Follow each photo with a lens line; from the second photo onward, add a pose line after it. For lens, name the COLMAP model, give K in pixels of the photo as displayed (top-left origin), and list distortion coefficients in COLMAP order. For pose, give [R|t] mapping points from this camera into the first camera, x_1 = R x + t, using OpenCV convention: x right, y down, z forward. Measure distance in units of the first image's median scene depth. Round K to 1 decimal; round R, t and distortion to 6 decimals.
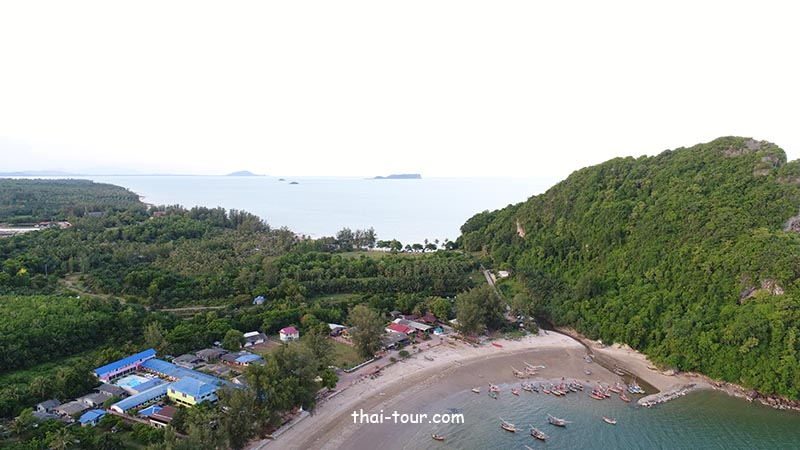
lens RADIAL K [[550.8, 0, 399.7], [0, 550.8, 224.7], [0, 0, 1]] dist [0.004215, 0.000072]
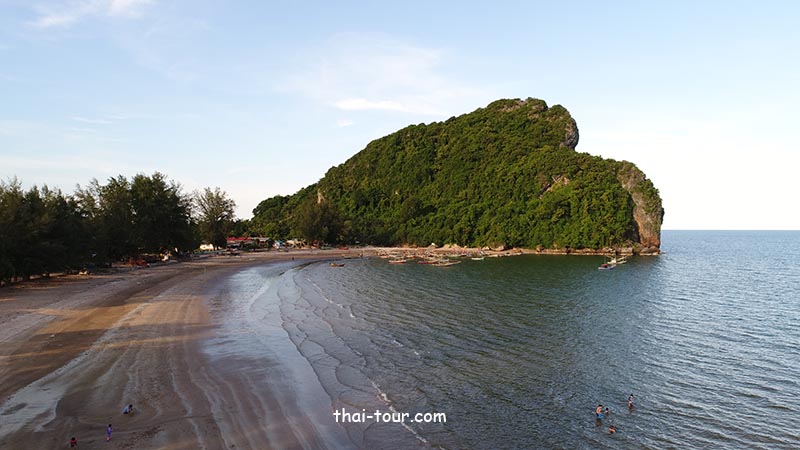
lens RADIAL K [[550.8, 0, 400.5], [0, 550.8, 225.8], [0, 0, 1]] dist [0.004215, 0.000072]
pose [[0.894213, 0.007682, 0.447577, -0.149608], [0.044647, 0.993337, -0.106249, 0.244108], [-0.445411, 0.114992, 0.887911, 0.056215]]
